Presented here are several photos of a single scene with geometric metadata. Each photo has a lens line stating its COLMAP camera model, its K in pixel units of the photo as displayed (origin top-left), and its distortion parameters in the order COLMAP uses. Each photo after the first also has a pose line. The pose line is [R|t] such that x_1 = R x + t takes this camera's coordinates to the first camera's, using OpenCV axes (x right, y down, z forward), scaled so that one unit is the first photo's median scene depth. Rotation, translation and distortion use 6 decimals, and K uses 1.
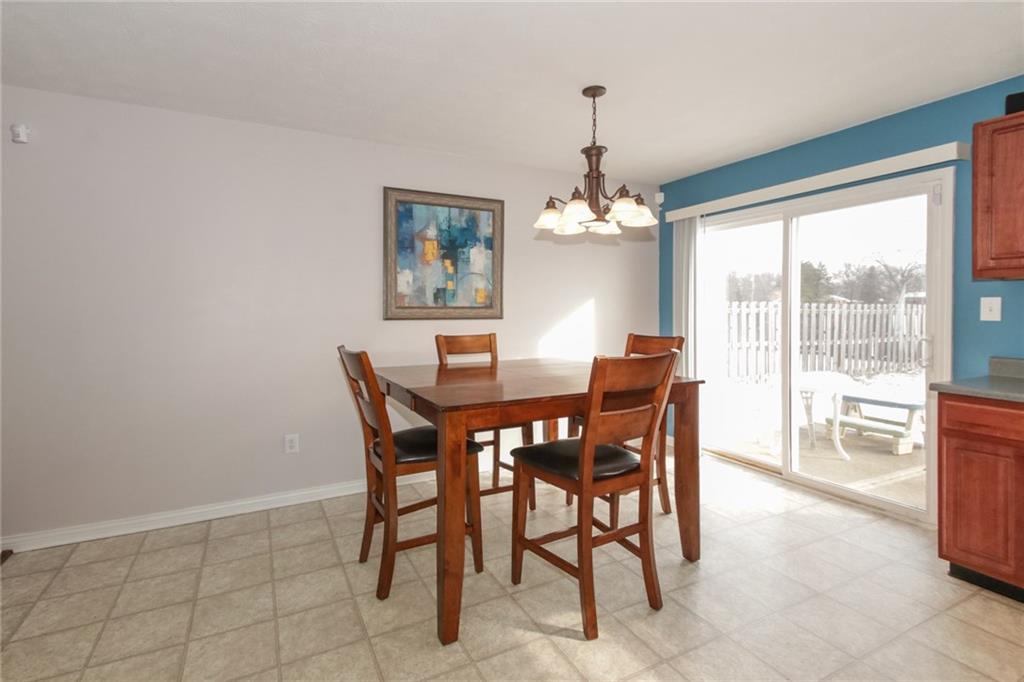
lens RADIAL K [[492.1, 0, 508.5], [0, 492.1, 310.8], [0, 0, 1]] dist [0.031992, -0.000023]
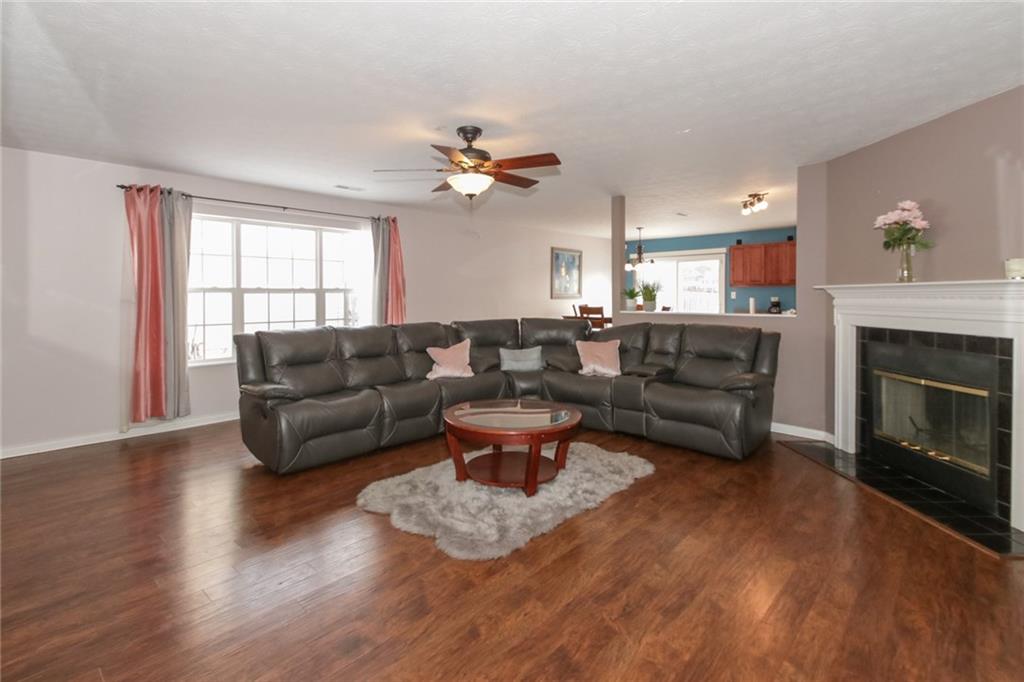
lens RADIAL K [[492.1, 0, 508.5], [0, 492.1, 310.8], [0, 0, 1]] dist [0.031992, -0.000023]
pose [[0.948009, -0.006851, 0.318171, -1.305285], [-0.002827, 0.999548, 0.029944, 0.006597], [-0.318232, -0.029287, 0.947560, -1.418221]]
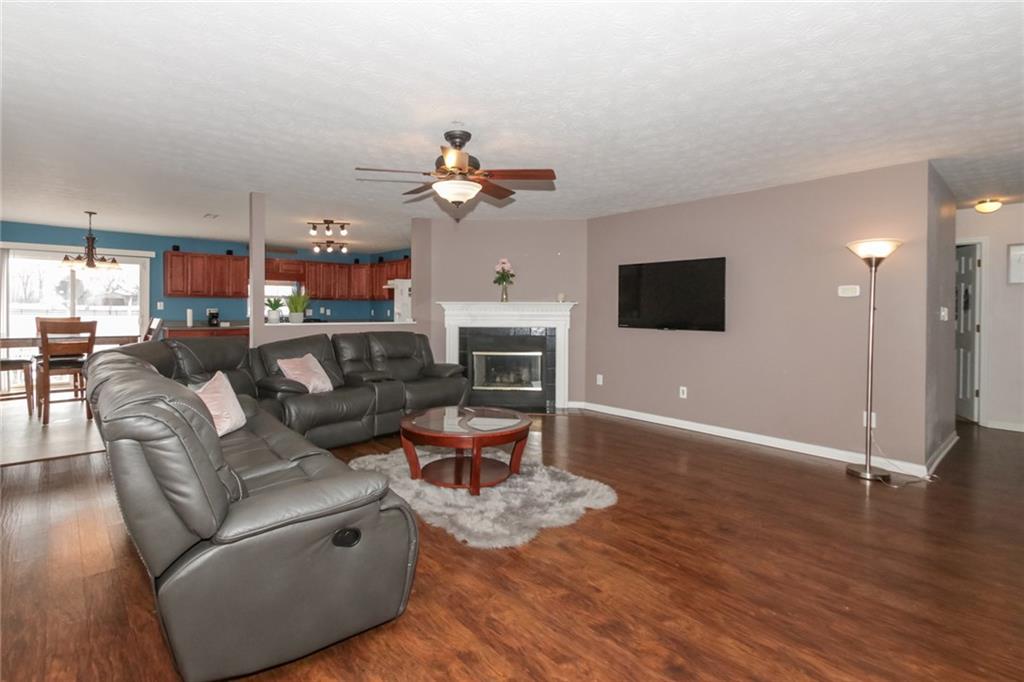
lens RADIAL K [[492.1, 0, 508.5], [0, 492.1, 310.8], [0, 0, 1]] dist [0.031992, -0.000023]
pose [[-0.258285, -0.005958, 0.966050, -2.053198], [-0.003755, 0.999980, 0.005163, 0.001863], [-0.966061, -0.002294, -0.258302, -0.238671]]
